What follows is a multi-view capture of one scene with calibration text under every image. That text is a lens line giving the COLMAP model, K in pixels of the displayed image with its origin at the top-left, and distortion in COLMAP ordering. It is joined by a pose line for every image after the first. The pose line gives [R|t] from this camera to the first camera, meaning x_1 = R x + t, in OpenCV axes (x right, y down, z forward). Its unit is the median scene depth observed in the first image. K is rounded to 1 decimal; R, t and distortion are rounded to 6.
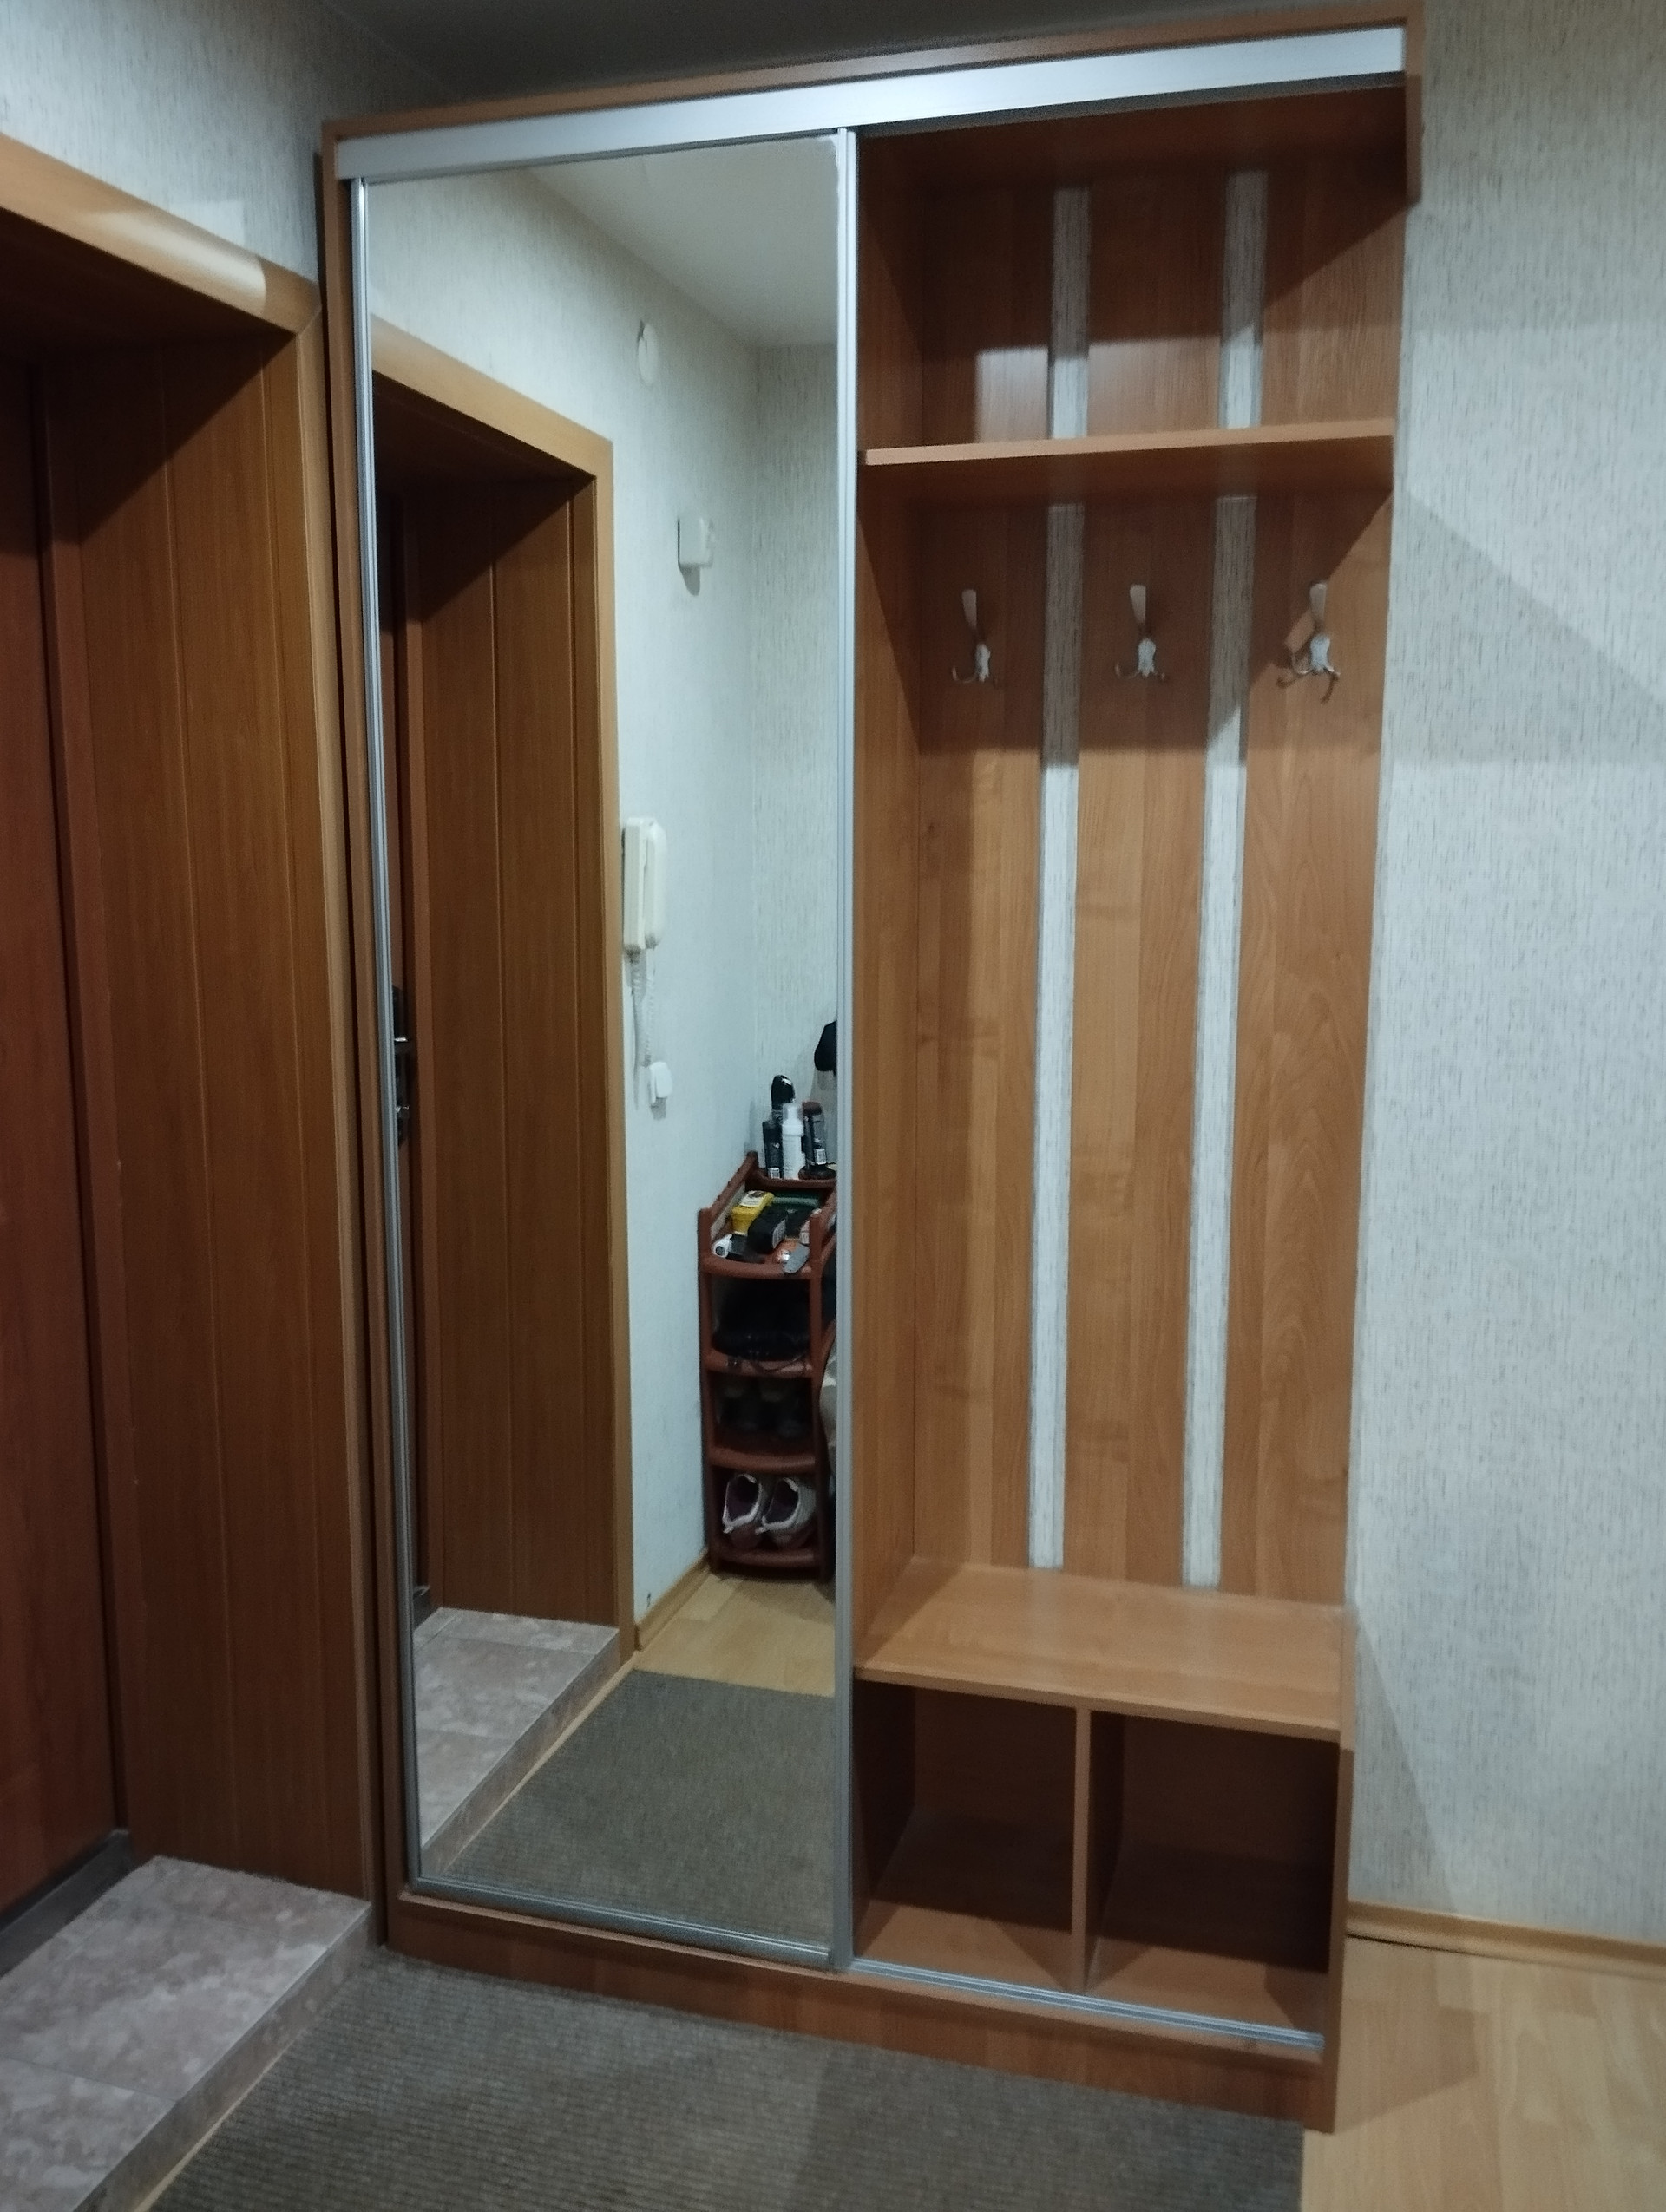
lens RADIAL K [[1856.9, 0, 837.1], [0, 1856.9, 1071.6], [0, 0, 1]] dist [-0.048549, -0.008109]
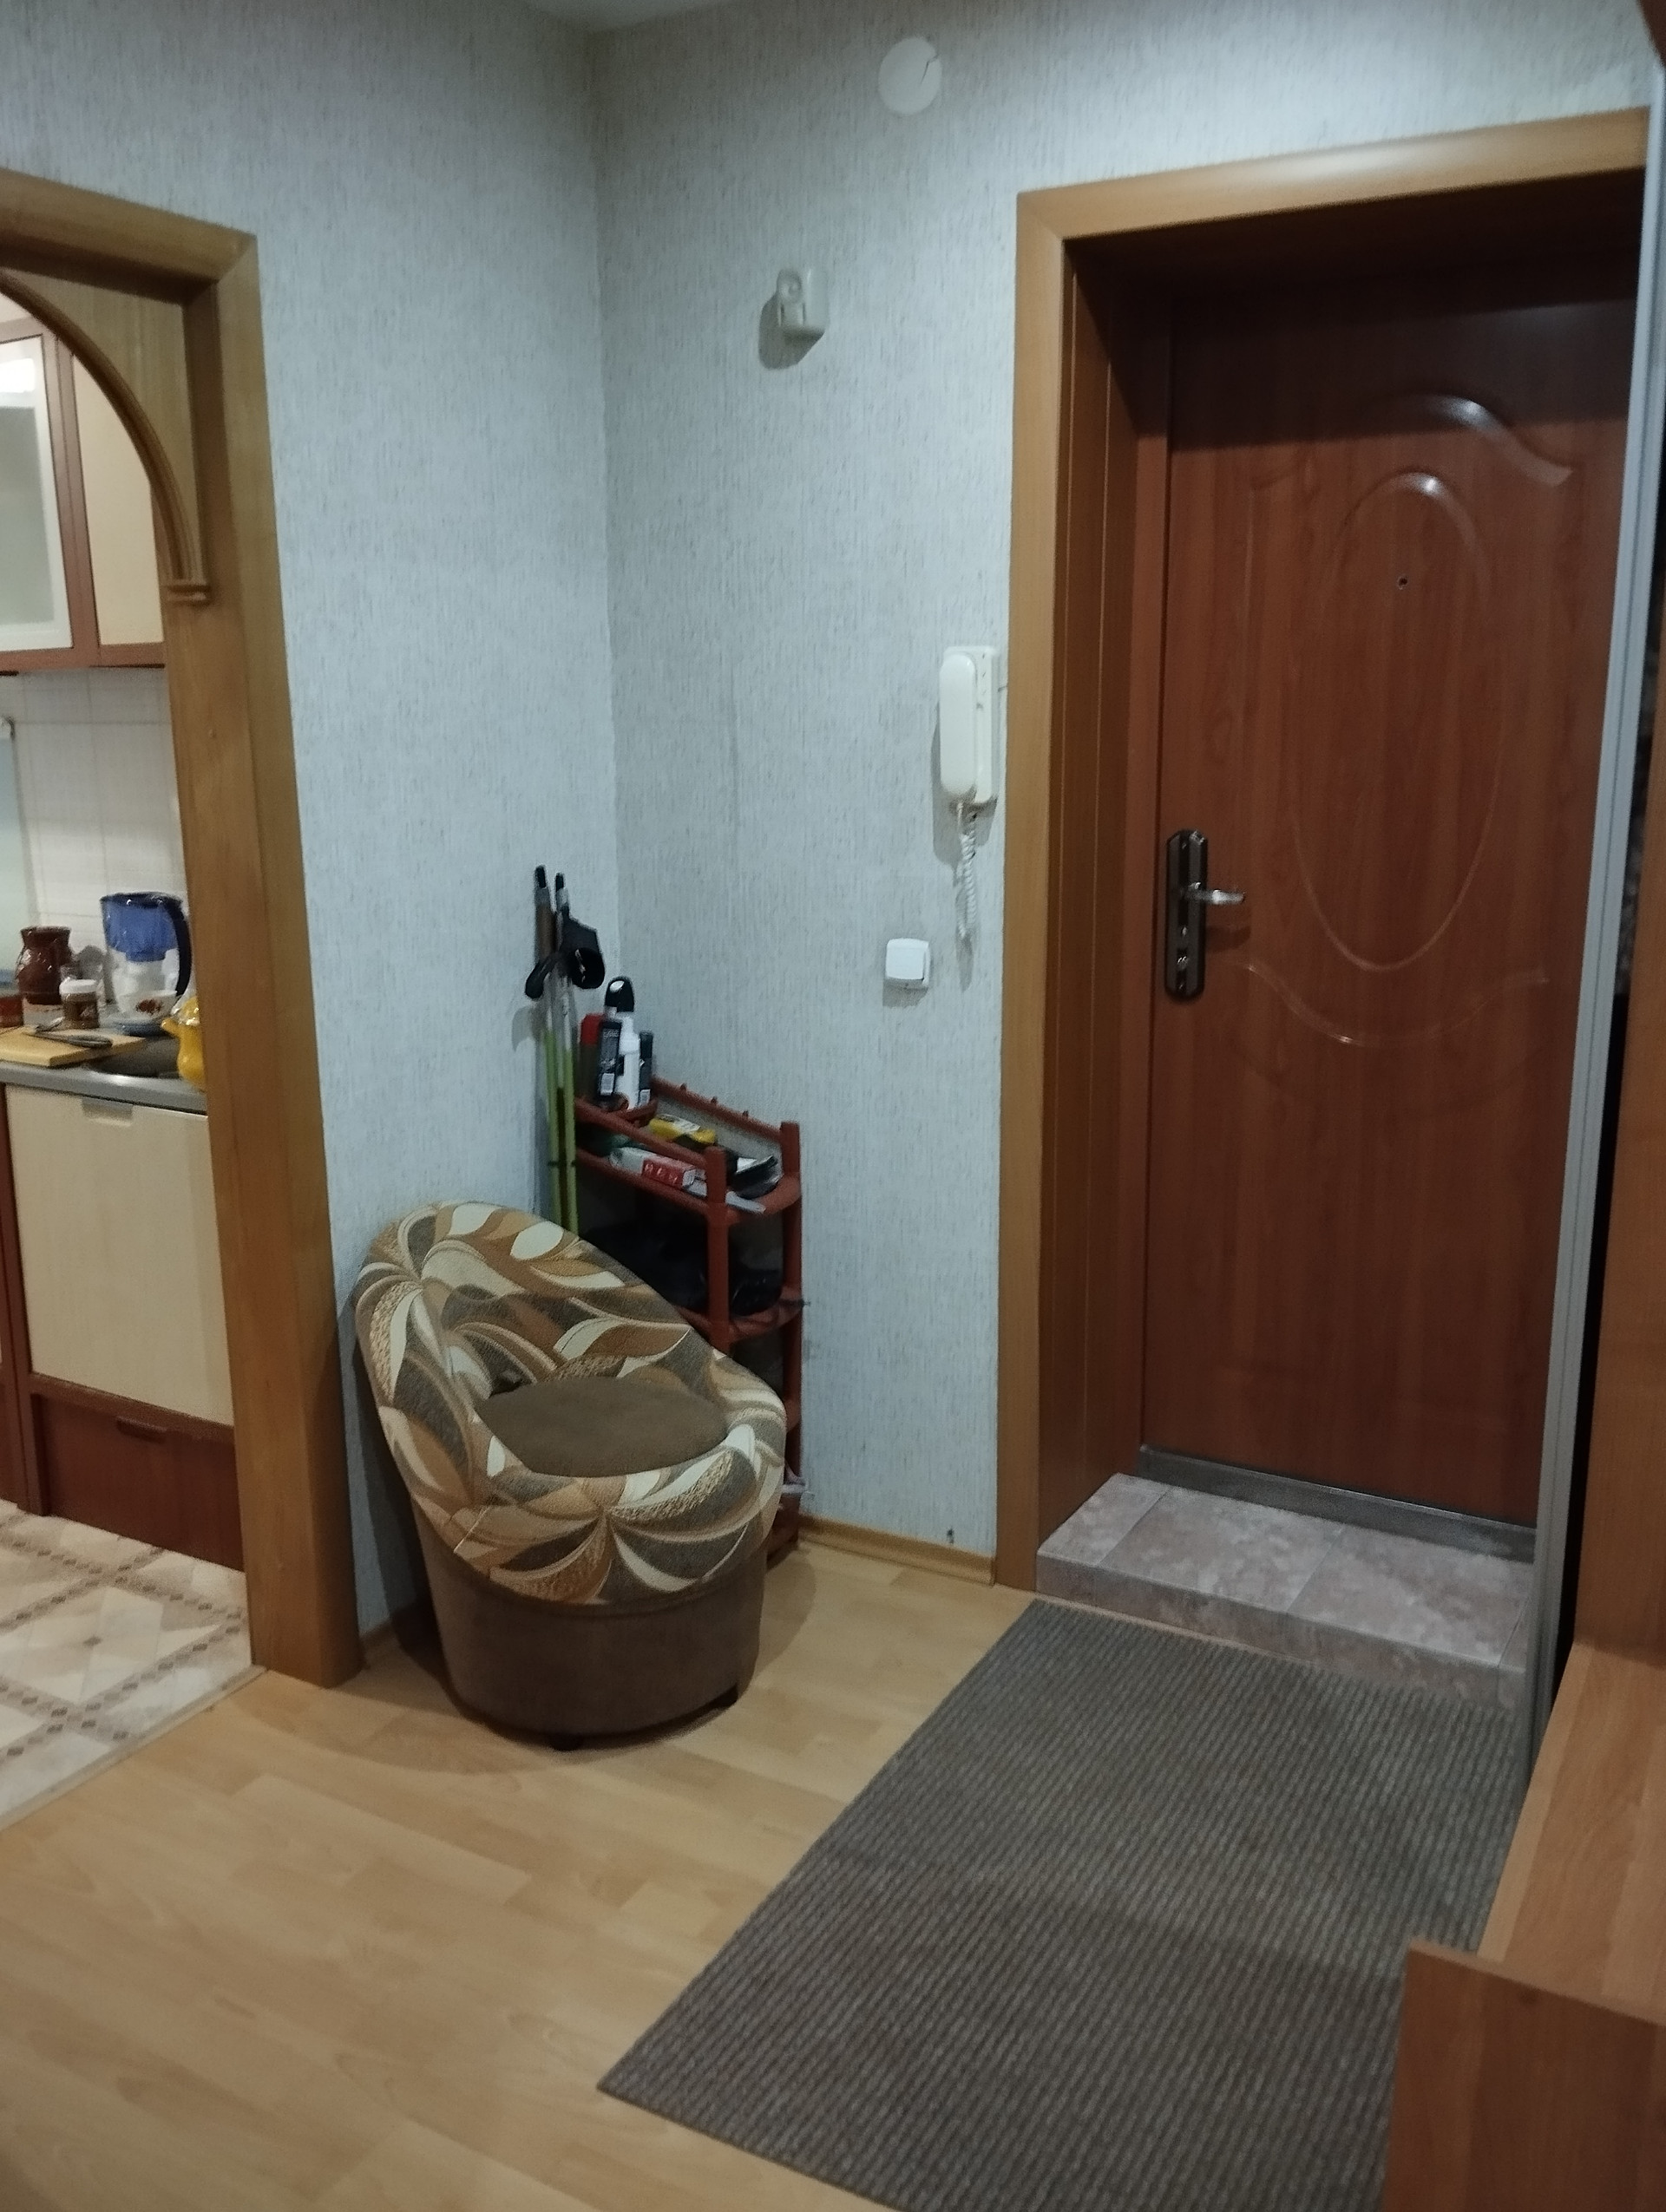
lens RADIAL K [[1794.2, 0, 822.4], [0, 1794.2, 1099.2], [0, 0, 1]] dist [0.069797, -0.154201]
pose [[-0.219047, 0.208328, -0.953215, 0.815791], [-0.140250, 0.960072, 0.242056, -0.066892], [0.965582, 0.186710, -0.181083, 0.749720]]
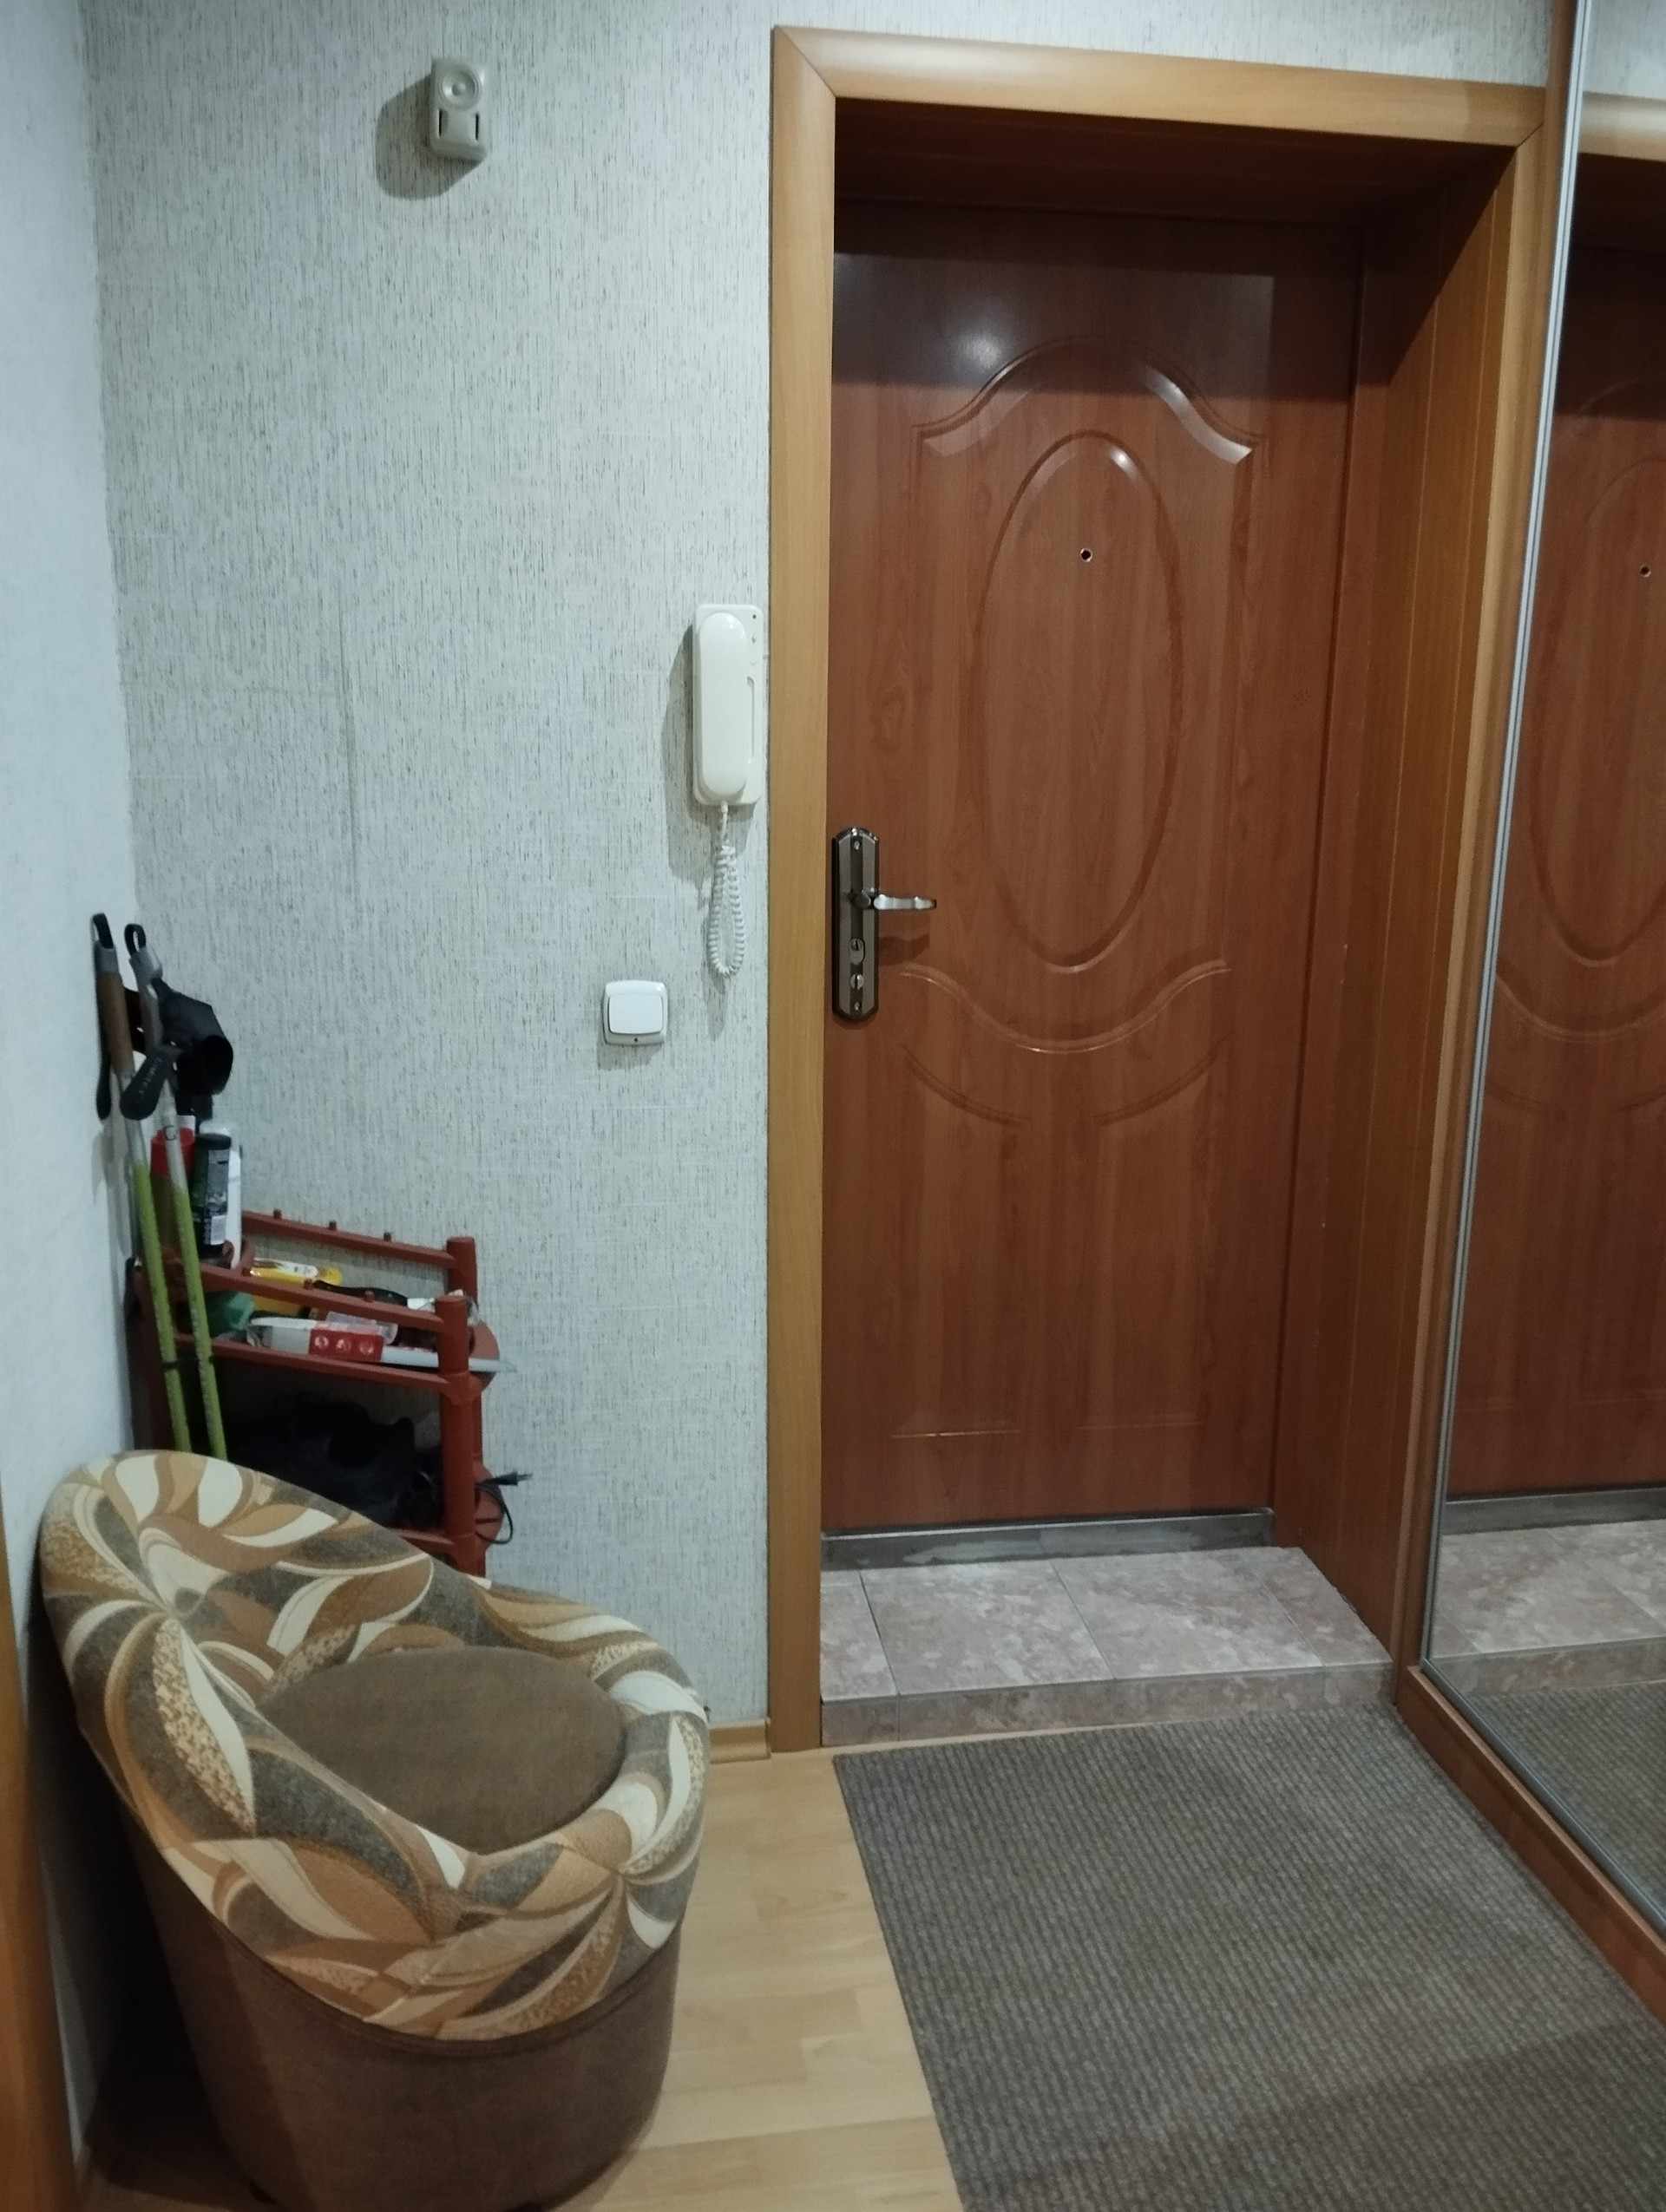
lens RADIAL K [[1790.9, 0, 840.2], [0, 1790.9, 1092.2], [0, 0, 1]] dist [0.071690, -0.159171]
pose [[0.439635, 0.206310, -0.874161, 0.489672], [-0.149705, 0.976479, 0.155168, 0.013228], [0.885613, 0.062649, 0.460180, 0.216937]]
